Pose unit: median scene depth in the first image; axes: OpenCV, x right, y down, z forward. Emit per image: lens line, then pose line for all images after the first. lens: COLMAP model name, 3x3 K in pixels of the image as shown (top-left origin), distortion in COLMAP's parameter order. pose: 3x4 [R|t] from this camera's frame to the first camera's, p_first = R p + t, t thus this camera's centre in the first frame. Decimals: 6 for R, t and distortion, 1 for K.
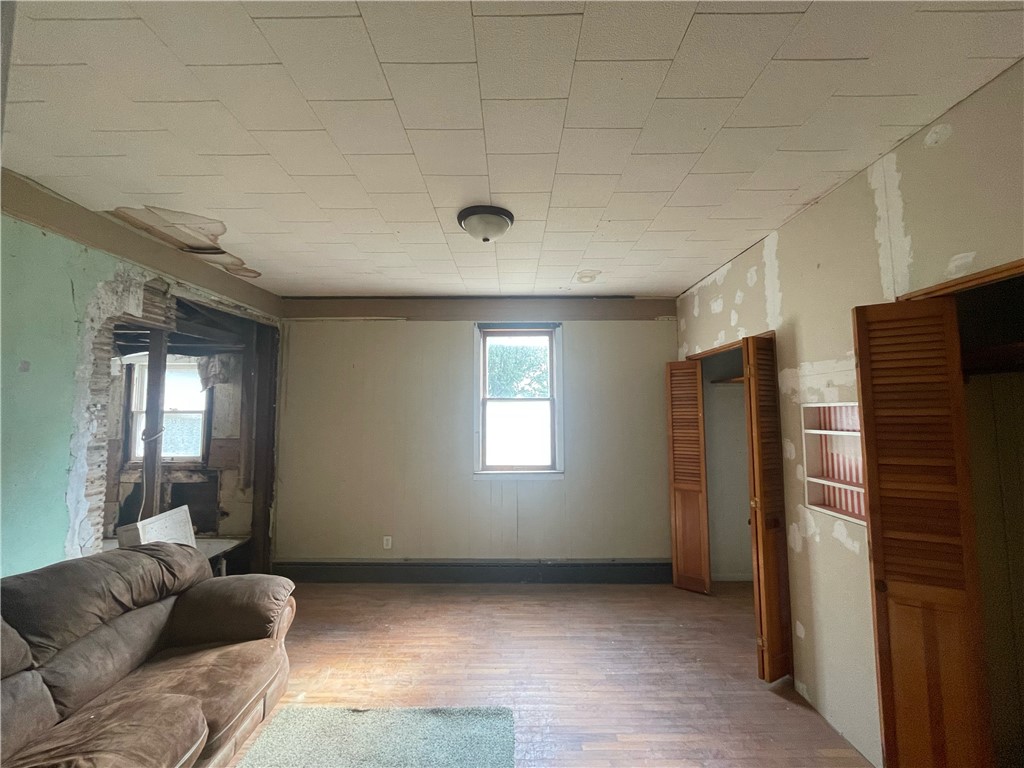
lens RADIAL K [[415.4, 0, 512.0], [0, 415.4, 384.0], [0, 0, 1]] dist [0.000505, 0.000071]
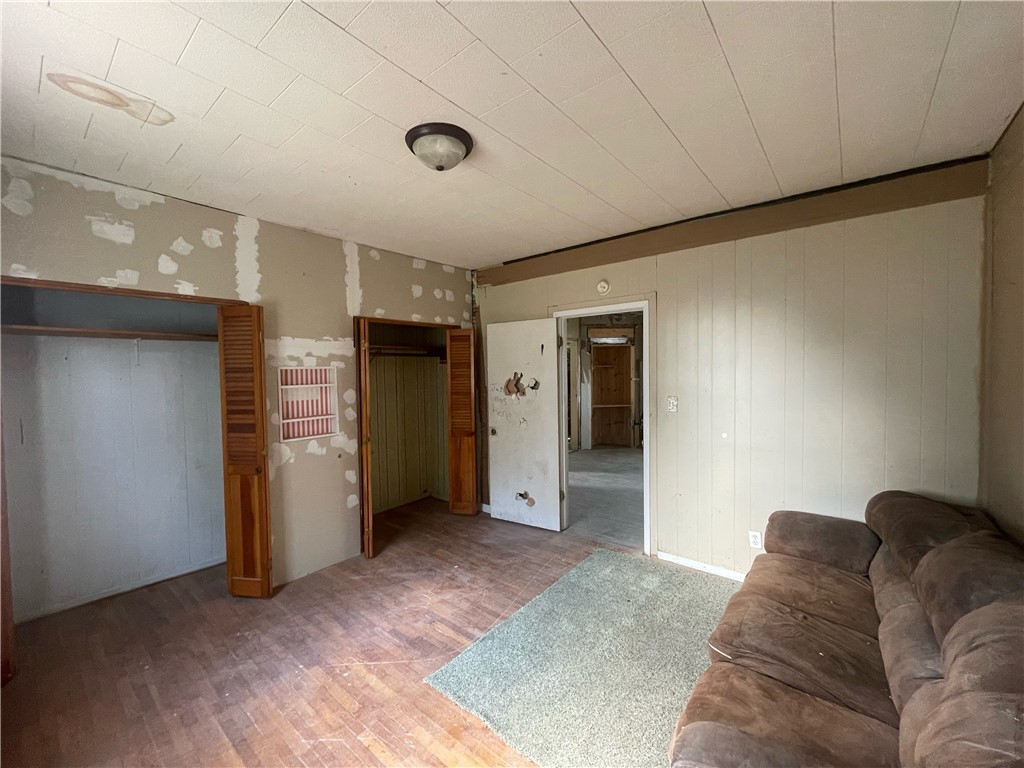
lens RADIAL K [[415.4, 0, 512.0], [0, 415.4, 384.0], [0, 0, 1]] dist [0.000505, 0.000071]
pose [[-0.777364, -0.005078, 0.629031, -0.724500], [-0.024027, 0.999477, -0.021623, 0.113945], [-0.628592, -0.031923, -0.777080, 1.568002]]
